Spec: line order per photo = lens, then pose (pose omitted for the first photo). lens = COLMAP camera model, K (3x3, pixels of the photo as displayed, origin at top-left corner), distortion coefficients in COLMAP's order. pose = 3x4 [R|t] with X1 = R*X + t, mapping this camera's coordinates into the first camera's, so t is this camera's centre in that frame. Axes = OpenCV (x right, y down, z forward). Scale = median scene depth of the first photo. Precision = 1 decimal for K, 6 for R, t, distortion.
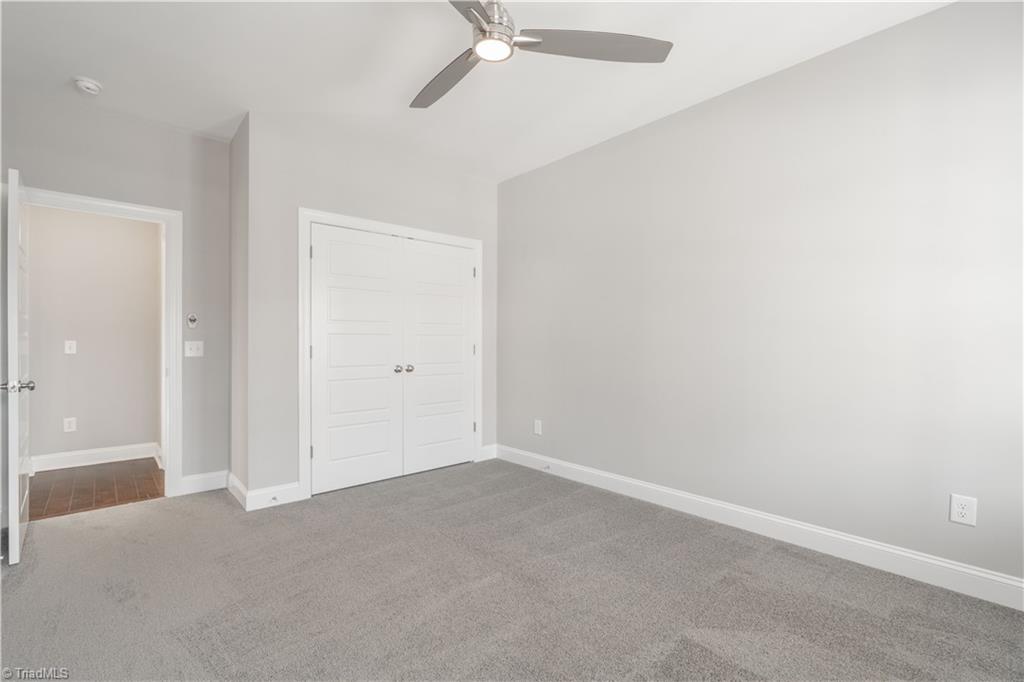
lens RADIAL K [[473.7, 0, 509.7], [0, 473.7, 338.1], [0, 0, 1]] dist [-0.001440, -0.001540]
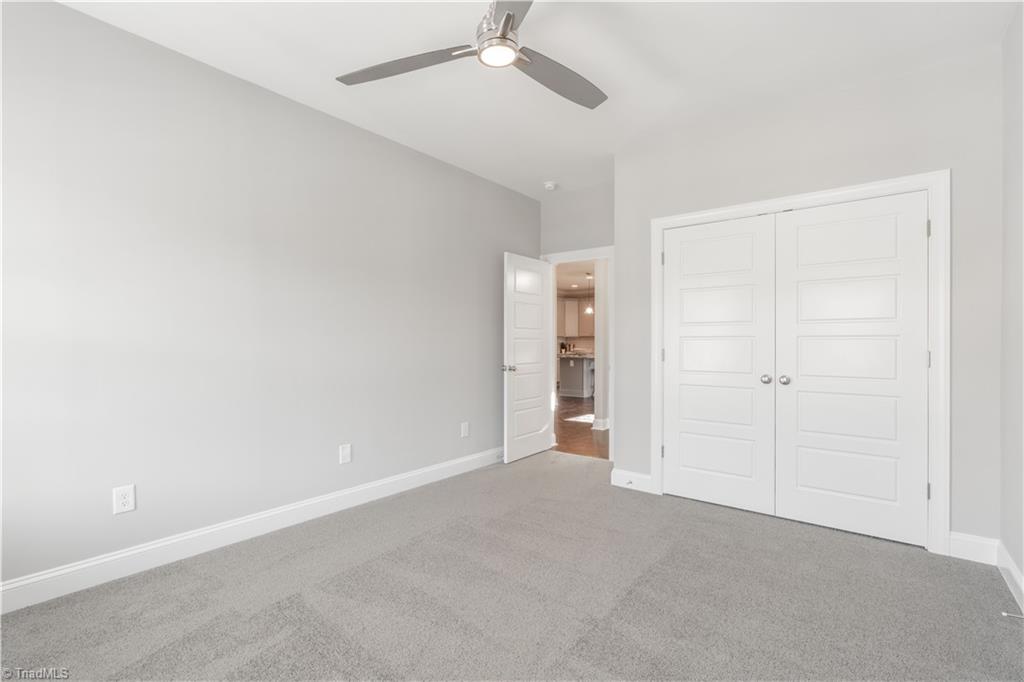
lens RADIAL K [[473.7, 0, 510.5], [0, 473.7, 346.2], [0, 0, 1]] dist [-0.001440, -0.001540]
pose [[0.147684, 0.002707, -0.989031, 0.514542], [0.000795, 0.999996, 0.002856, 0.006090], [0.989034, -0.001208, 0.147681, 0.476647]]
